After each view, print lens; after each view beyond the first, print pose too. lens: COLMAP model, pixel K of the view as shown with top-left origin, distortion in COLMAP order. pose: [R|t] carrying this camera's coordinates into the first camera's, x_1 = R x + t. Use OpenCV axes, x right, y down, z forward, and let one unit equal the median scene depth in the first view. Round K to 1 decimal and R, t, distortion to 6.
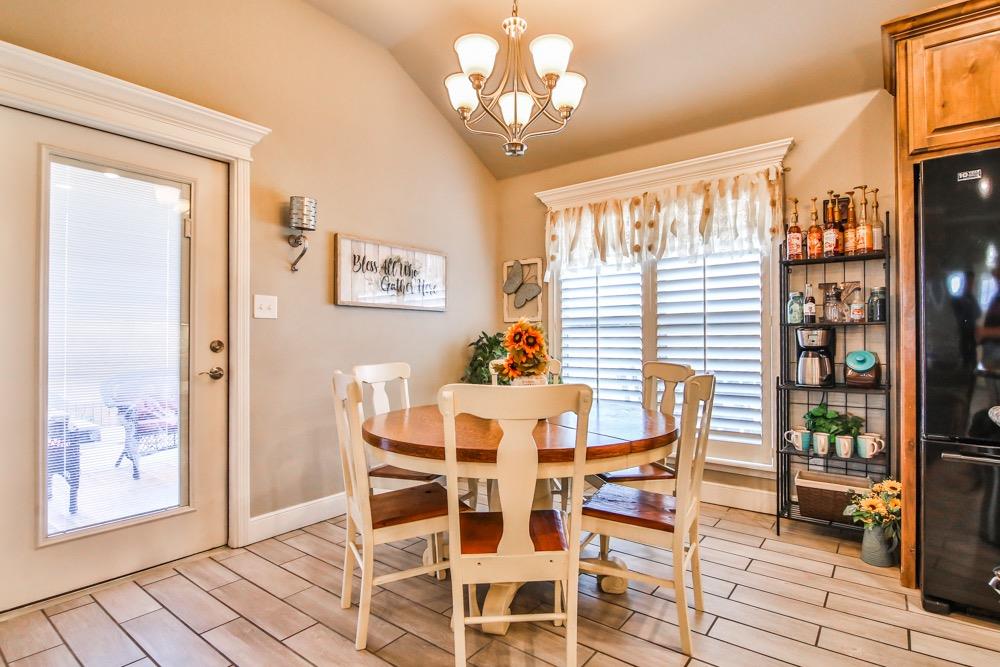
lens RADIAL K [[514.0, 0, 509.3], [0, 514.0, 337.1], [0, 0, 1]] dist [0.002989, -0.000631]
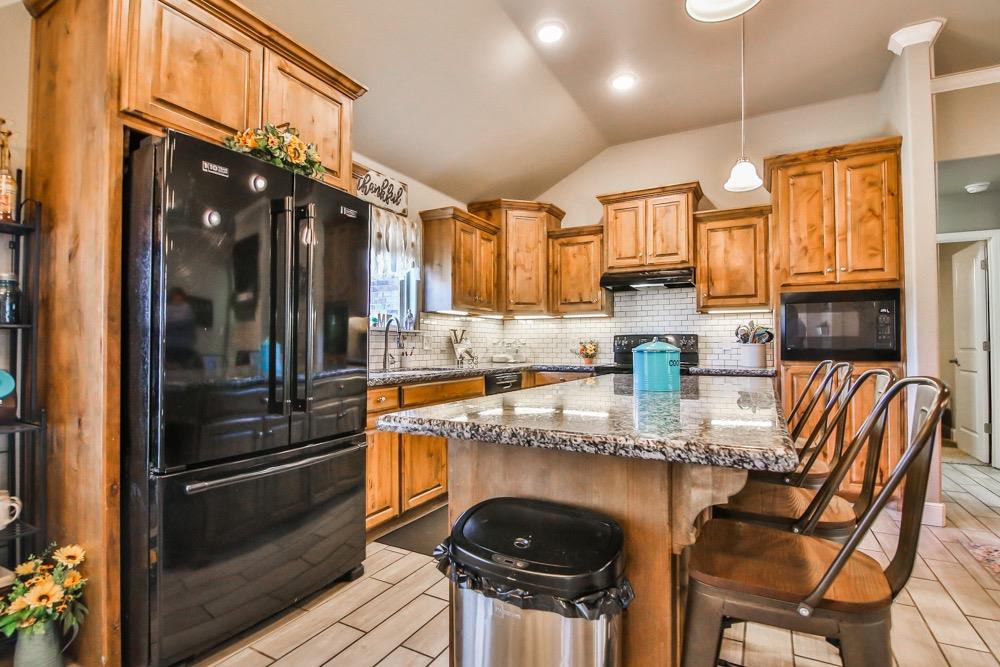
lens RADIAL K [[477.4, 0, 502.6], [0, 477.4, 327.5], [0, 0, 1]] dist [-0.002498, -0.007291]
pose [[-0.157920, 0.041992, 0.986559, -0.006453], [-0.006924, 0.999024, -0.043631, 0.000037], [-0.987428, -0.013721, -0.157475, 0.367021]]
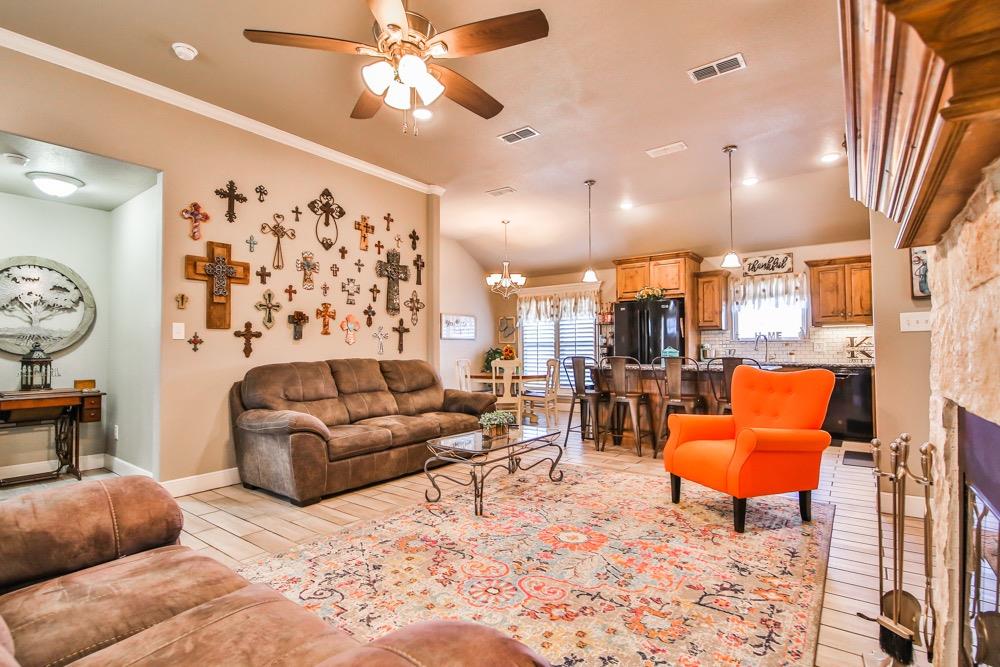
lens RADIAL K [[477.4, 0, 501.1], [0, 477.4, 332.1], [0, 0, 1]] dist [-0.002498, -0.007291]
pose [[0.999736, -0.001682, 0.022927, -0.065605], [0.002428, 0.999466, -0.032575, -0.013538], [-0.022860, 0.032622, 0.999206, -1.471365]]
